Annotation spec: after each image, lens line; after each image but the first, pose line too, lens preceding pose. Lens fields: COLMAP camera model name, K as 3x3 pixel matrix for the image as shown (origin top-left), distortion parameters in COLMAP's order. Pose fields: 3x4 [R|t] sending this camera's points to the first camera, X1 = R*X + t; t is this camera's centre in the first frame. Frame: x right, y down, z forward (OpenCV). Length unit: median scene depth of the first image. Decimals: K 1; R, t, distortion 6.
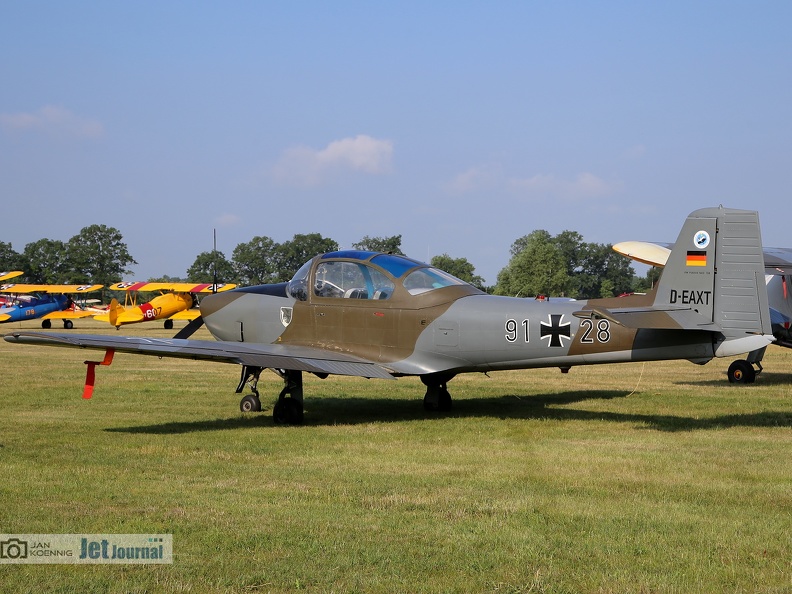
lens RADIAL K [[1333.6, 0, 394.9], [0, 1333.6, 297.7], [0, 0, 1]] dist [0.011203, 0.000000]
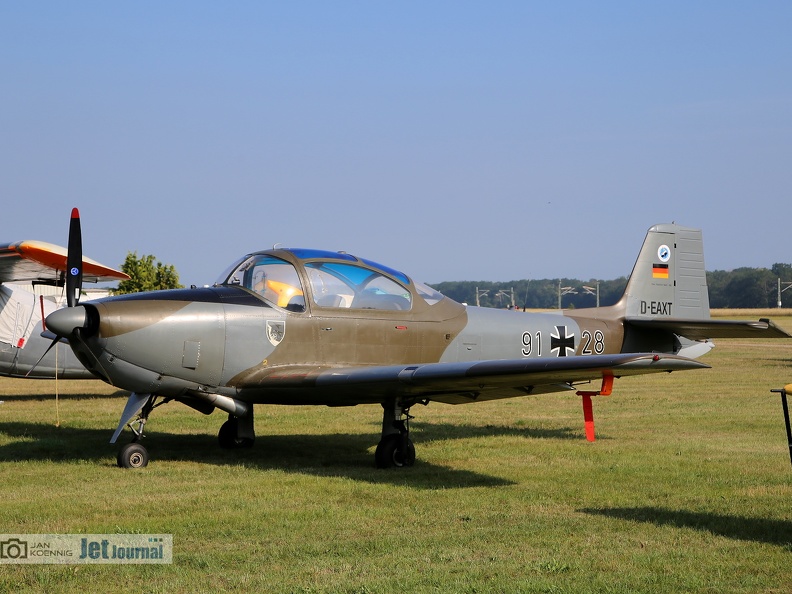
lens RADIAL K [[1486.0, 0, 396.1], [0, 1486.0, 298.8], [0, 0, 1]] dist [0.320960, 0.000000]
pose [[0.580753, 0.002702, 0.814075, -0.857028], [-0.000168, 0.999995, -0.003199, -0.003829], [-0.814080, 0.001721, 0.580750, 0.484131]]
